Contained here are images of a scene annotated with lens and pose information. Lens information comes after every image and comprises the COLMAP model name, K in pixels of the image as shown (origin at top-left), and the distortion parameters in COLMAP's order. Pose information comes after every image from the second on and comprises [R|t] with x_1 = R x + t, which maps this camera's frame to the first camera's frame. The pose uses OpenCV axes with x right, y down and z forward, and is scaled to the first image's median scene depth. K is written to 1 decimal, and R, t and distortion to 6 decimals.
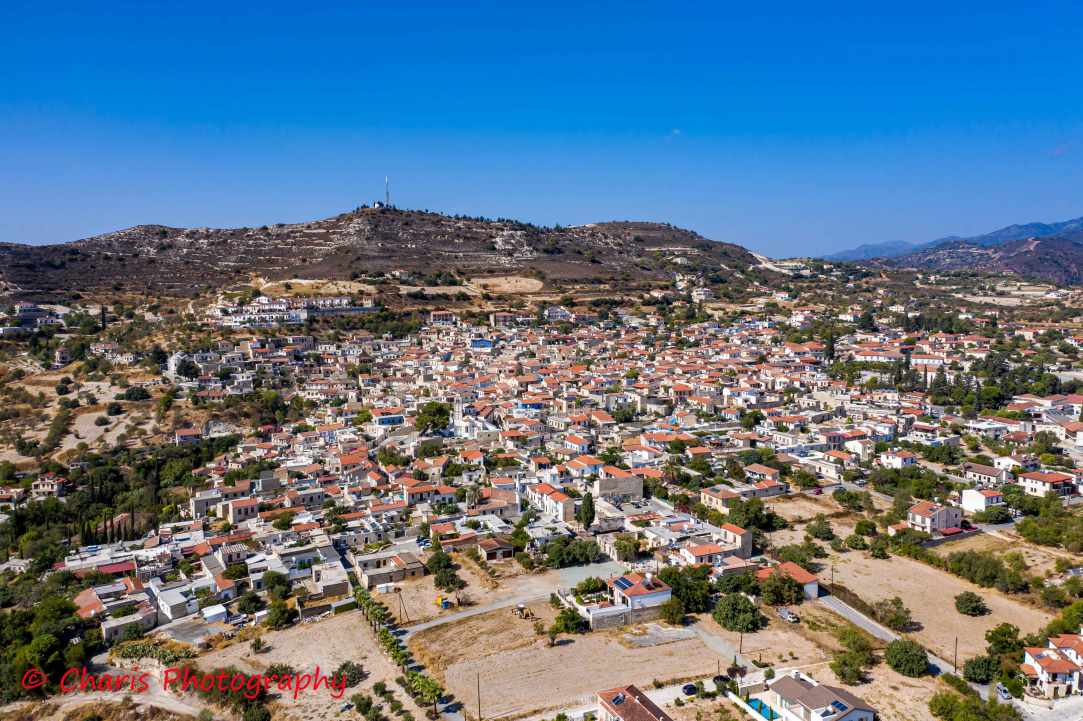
lens RADIAL K [[819.3, 0, 541.5], [0, 819.3, 360.5], [0, 0, 1]] dist [0.235030, -0.329385]
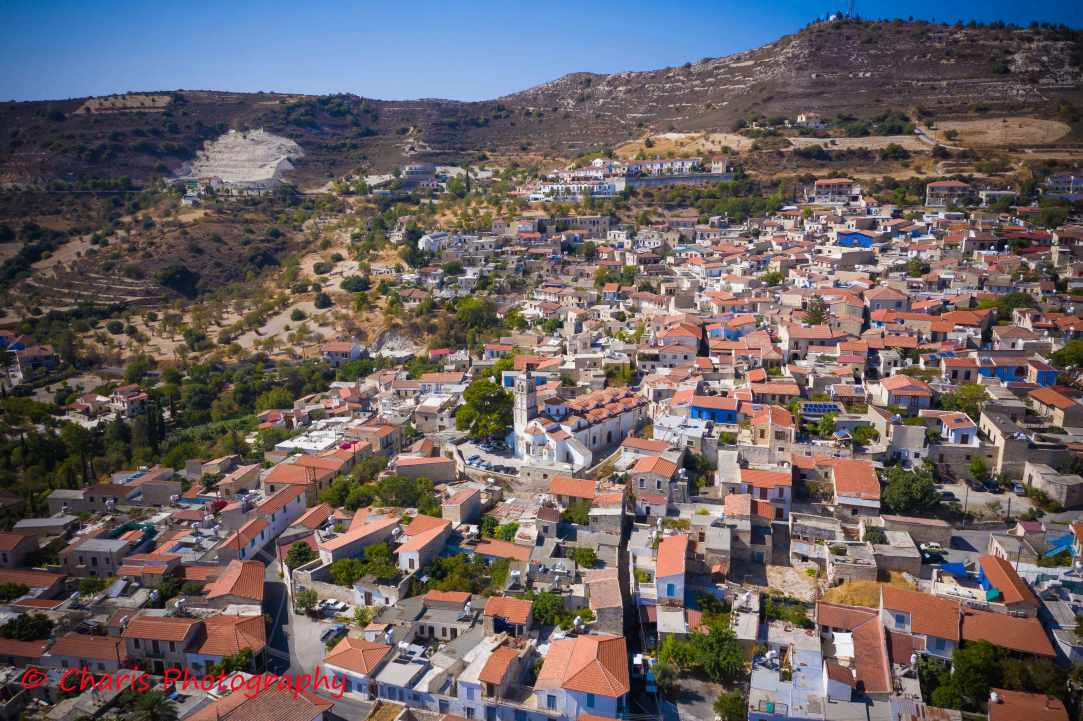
lens RADIAL K [[819.3, 0, 541.5], [0, 819.3, 360.5], [0, 0, 1]] dist [0.235030, -0.329385]
pose [[0.786774, 0.151338, -0.598401, 0.086186], [-0.048744, 0.981682, 0.184184, -0.024995], [0.615314, -0.115743, 0.779739, 0.273500]]
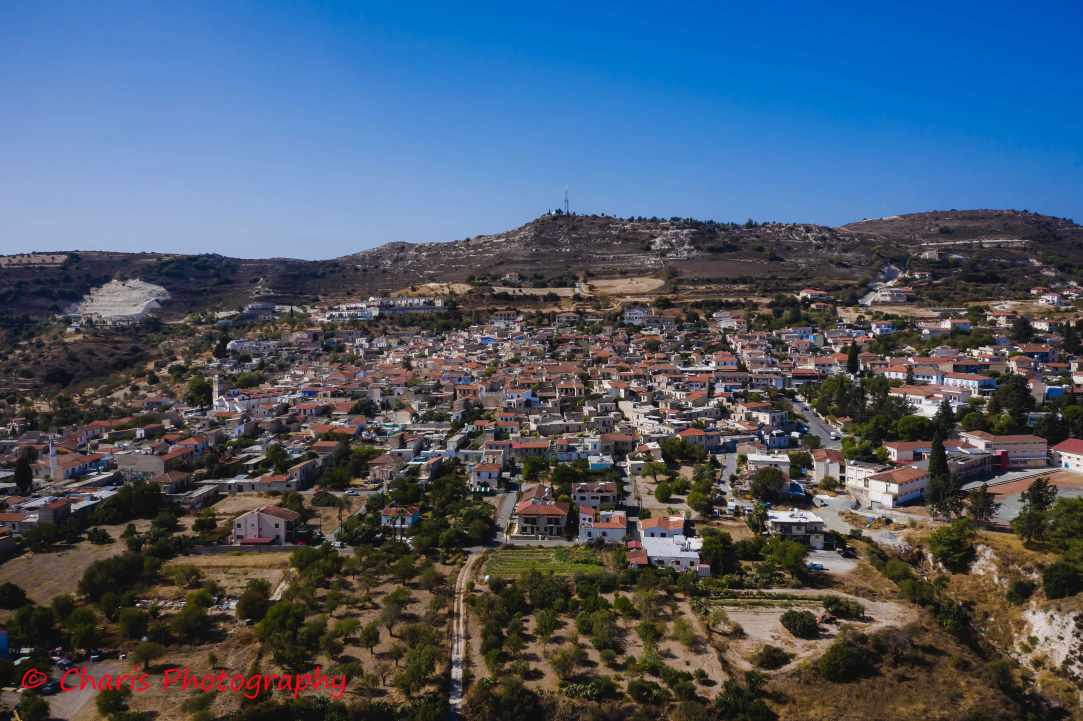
lens RADIAL K [[819.3, 0, 541.5], [0, 819.3, 360.5], [0, 0, 1]] dist [0.235030, -0.329385]
pose [[0.846555, 0.038200, -0.530928, 0.363564], [-0.047308, 0.998874, -0.003564, 0.002597], [0.530194, 0.028134, 0.847409, 0.129657]]
